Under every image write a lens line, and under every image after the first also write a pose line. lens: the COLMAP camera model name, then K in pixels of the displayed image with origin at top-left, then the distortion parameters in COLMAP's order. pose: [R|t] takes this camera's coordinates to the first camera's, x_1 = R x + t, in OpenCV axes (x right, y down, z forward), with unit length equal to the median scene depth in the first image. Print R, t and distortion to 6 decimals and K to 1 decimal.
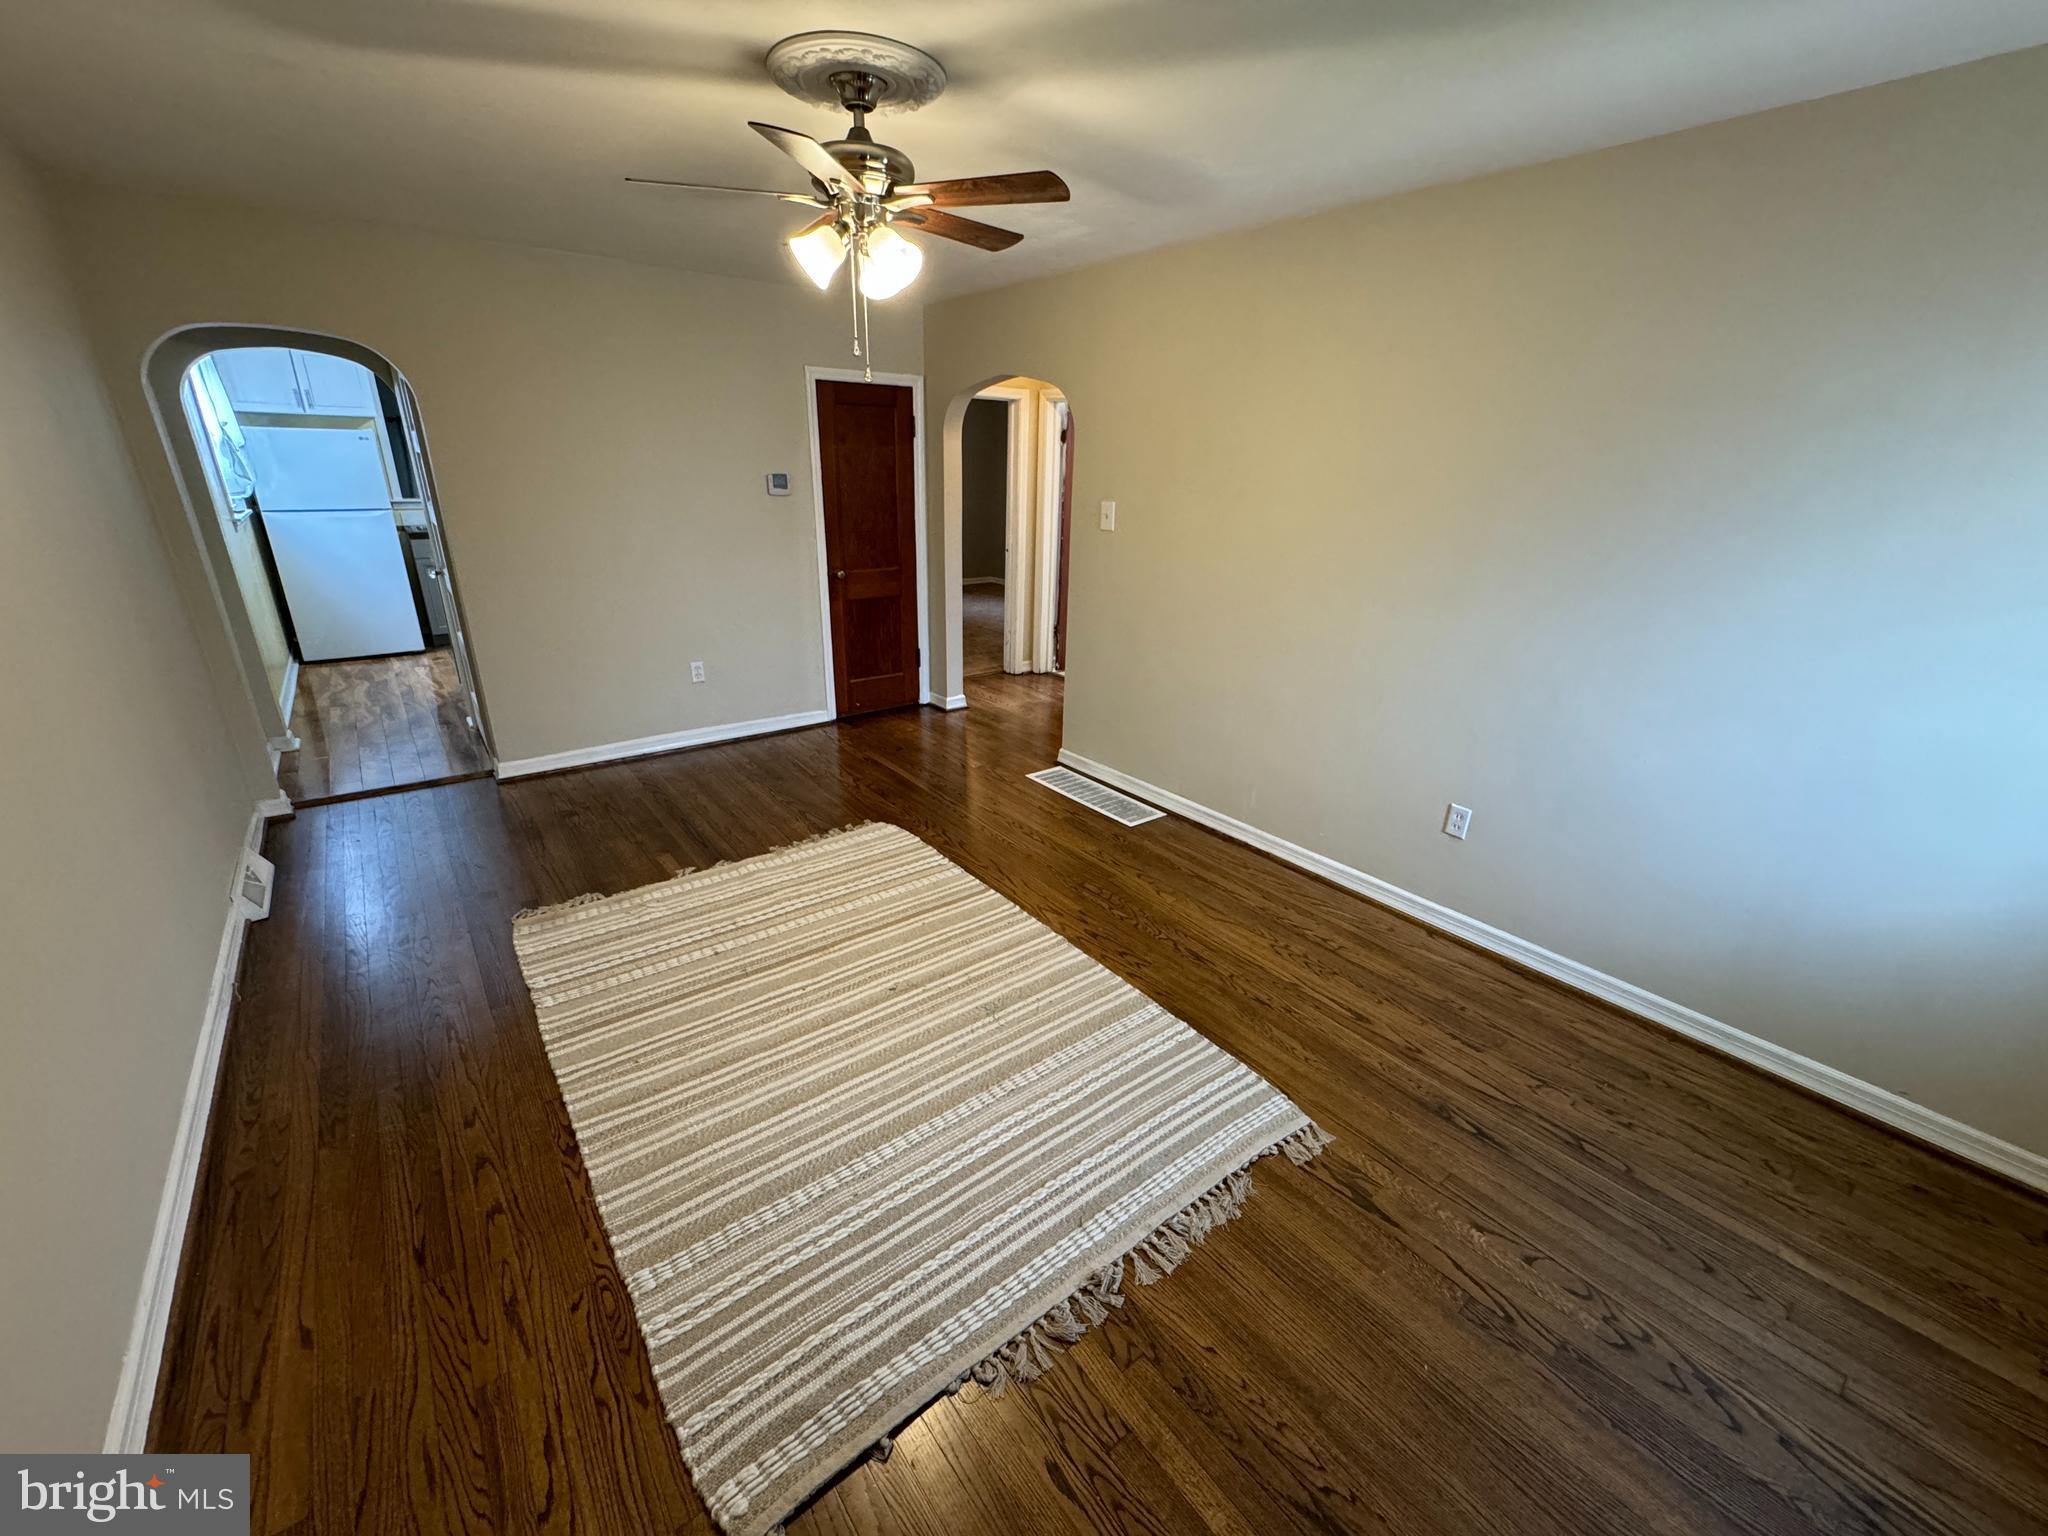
lens RADIAL K [[819.2, 0, 1023.3], [0, 819.2, 769.5], [0, 0, 1]] dist [-0.001398, 0.000081]
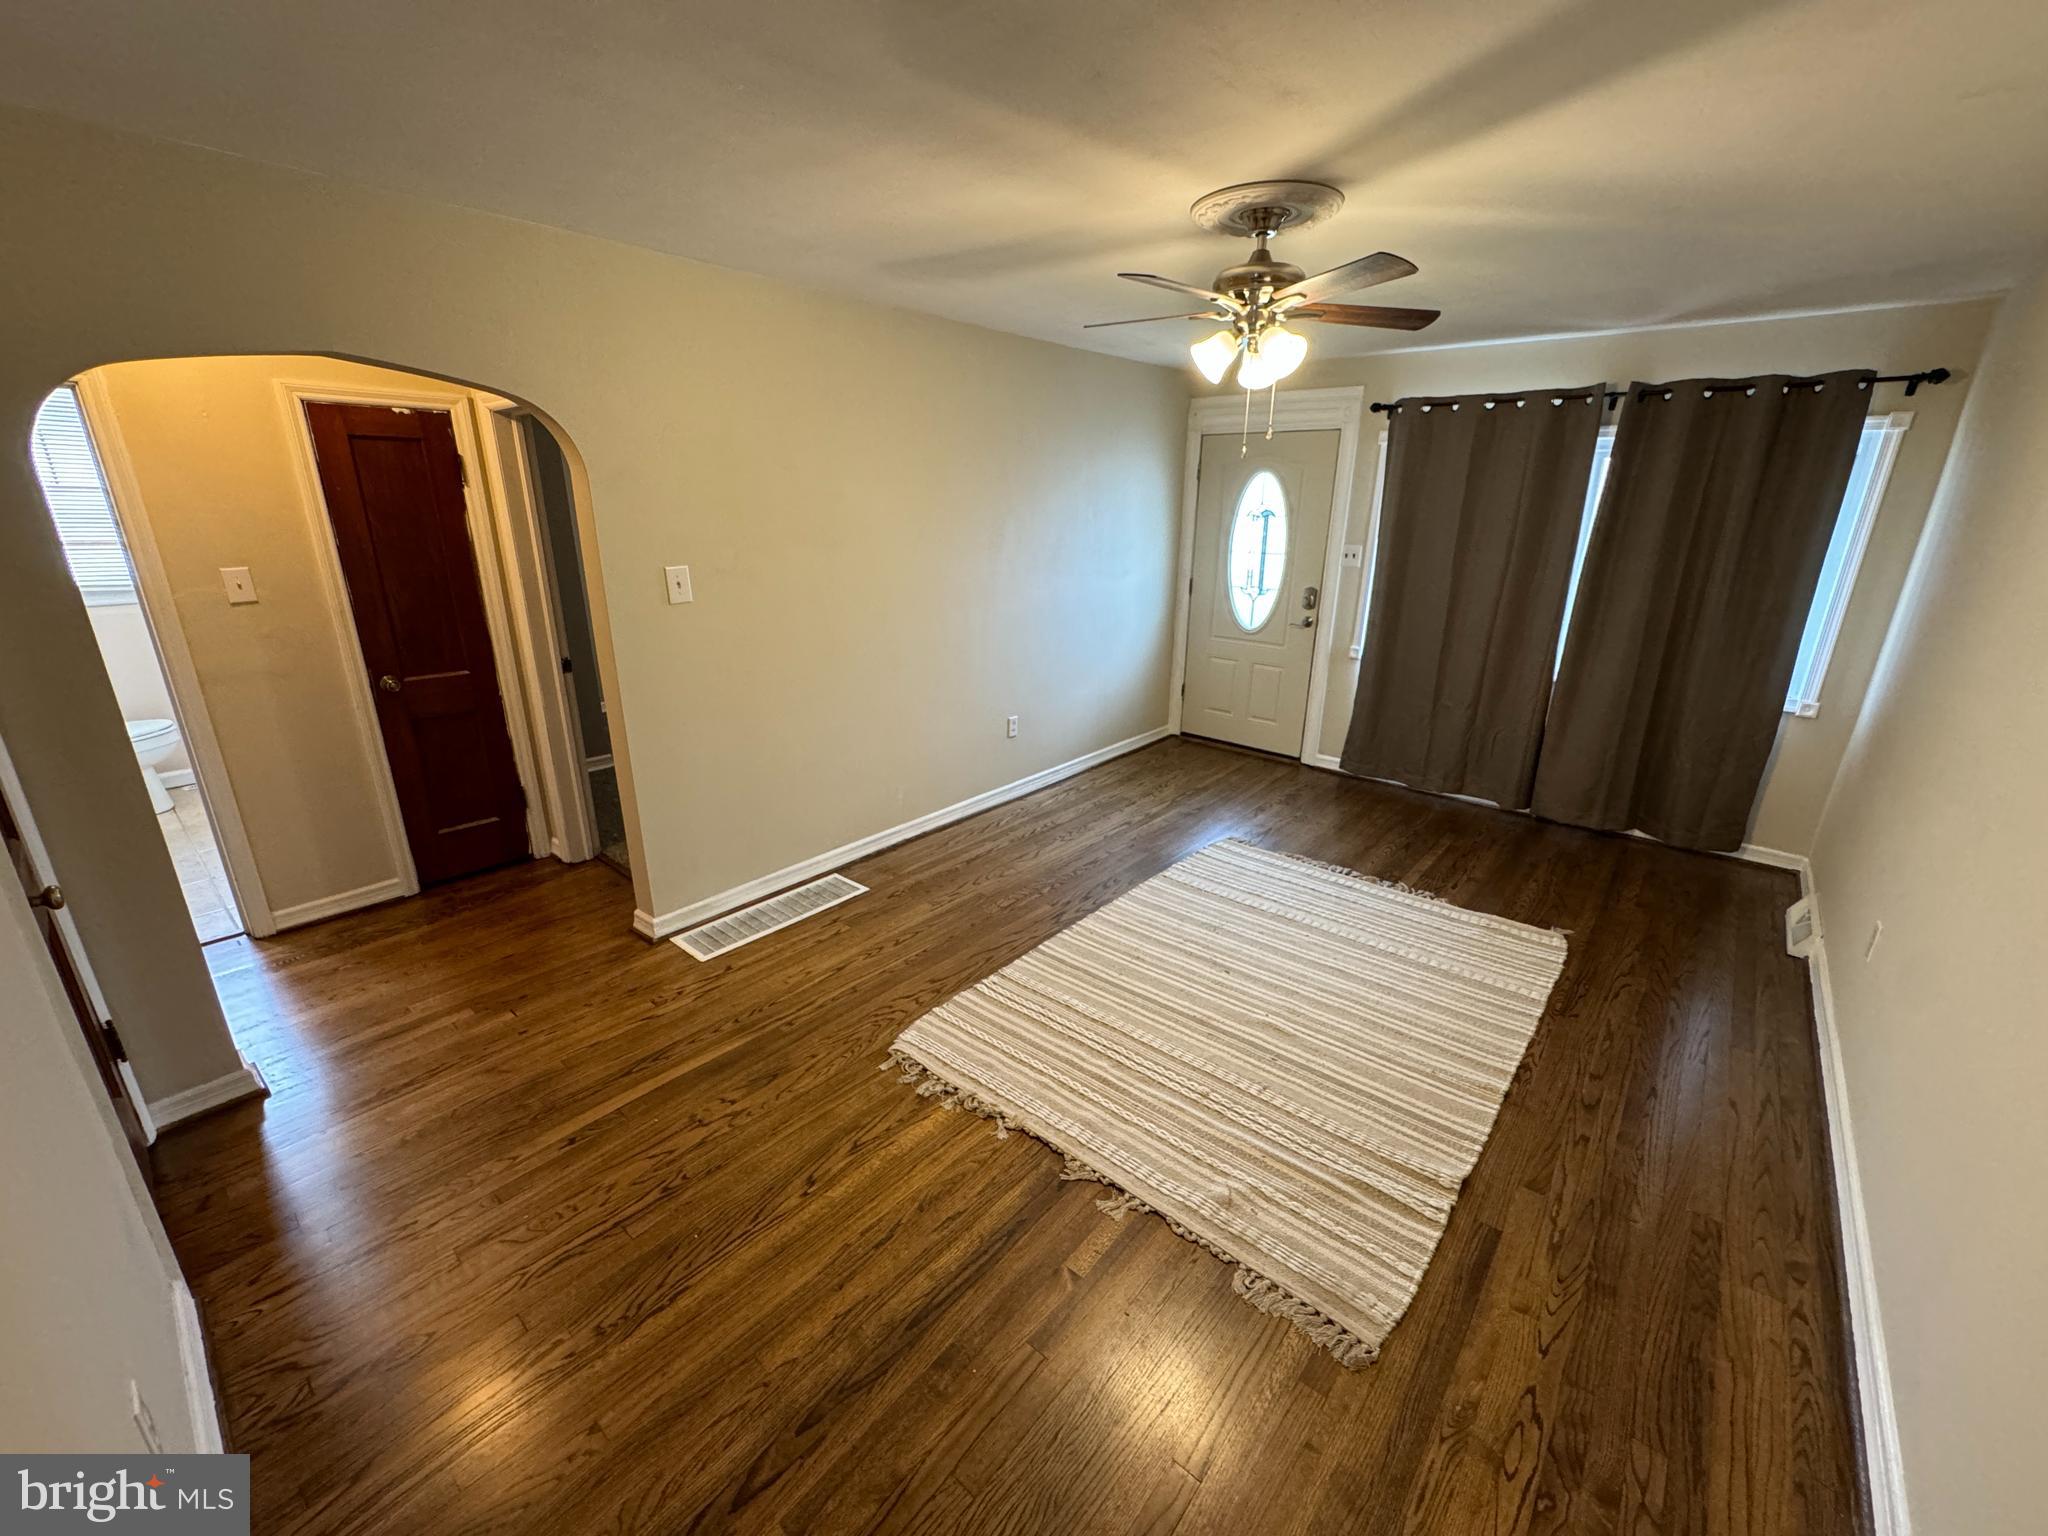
lens RADIAL K [[819.2, 0, 1022.3], [0, 819.2, 767.8], [0, 0, 1]] dist [-0.001398, 0.000081]
pose [[-0.200859, -0.327242, 0.923346, -0.993313], [0.335652, 0.862511, 0.378697, -0.475614], [-0.920322, 0.385988, -0.063404, 1.136274]]
